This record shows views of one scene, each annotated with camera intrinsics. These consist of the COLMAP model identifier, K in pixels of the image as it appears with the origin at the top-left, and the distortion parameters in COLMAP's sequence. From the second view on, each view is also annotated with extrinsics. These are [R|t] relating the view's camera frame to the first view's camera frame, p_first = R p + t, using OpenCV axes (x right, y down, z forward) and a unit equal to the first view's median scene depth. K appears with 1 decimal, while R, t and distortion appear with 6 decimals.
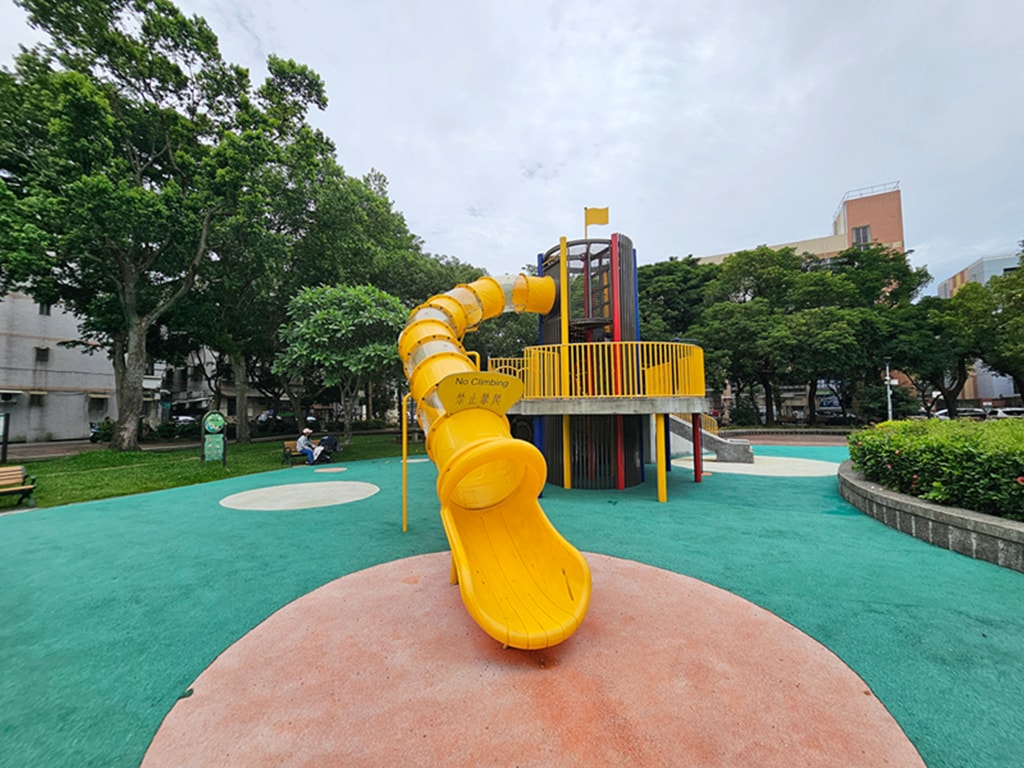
lens RADIAL K [[422.4, 0, 511.7], [0, 422.4, 385.4], [0, 0, 1]] dist [-0.002548, 0.001002]
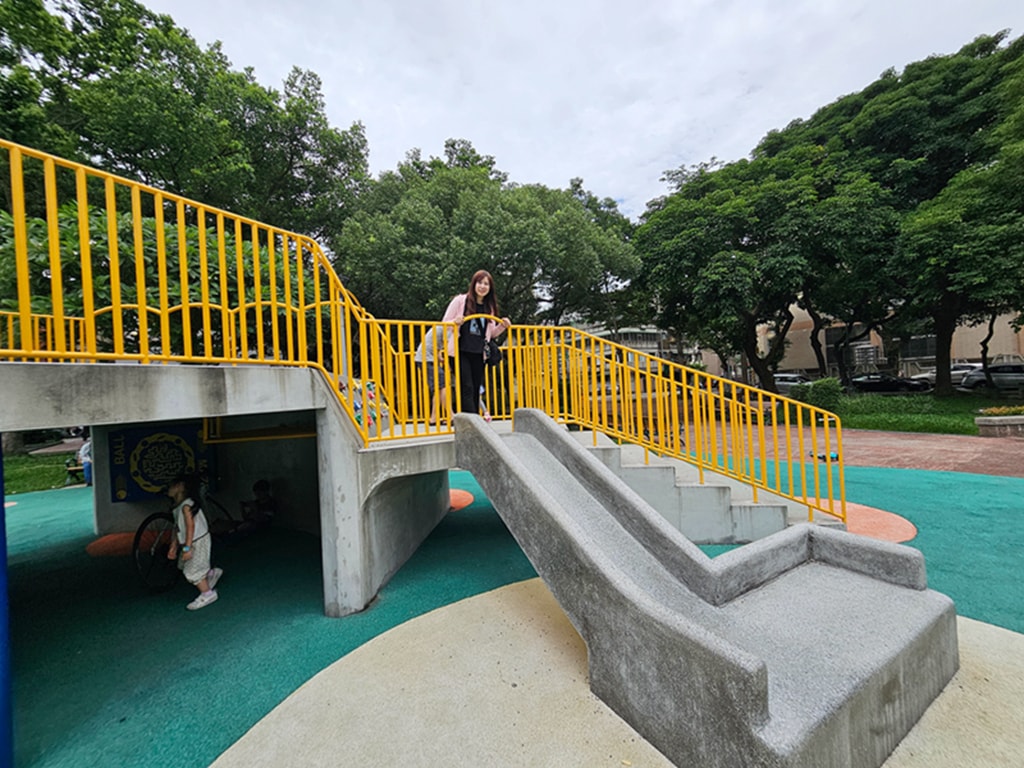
lens RADIAL K [[422.4, 0, 509.3], [0, 422.4, 383.7], [0, 0, 1]] dist [-0.002548, 0.001002]
pose [[0.858818, -0.039070, -0.510788, 0.557025], [0.074495, 0.996014, 0.049067, 0.043664], [0.506835, -0.080191, 0.858305, 0.846924]]
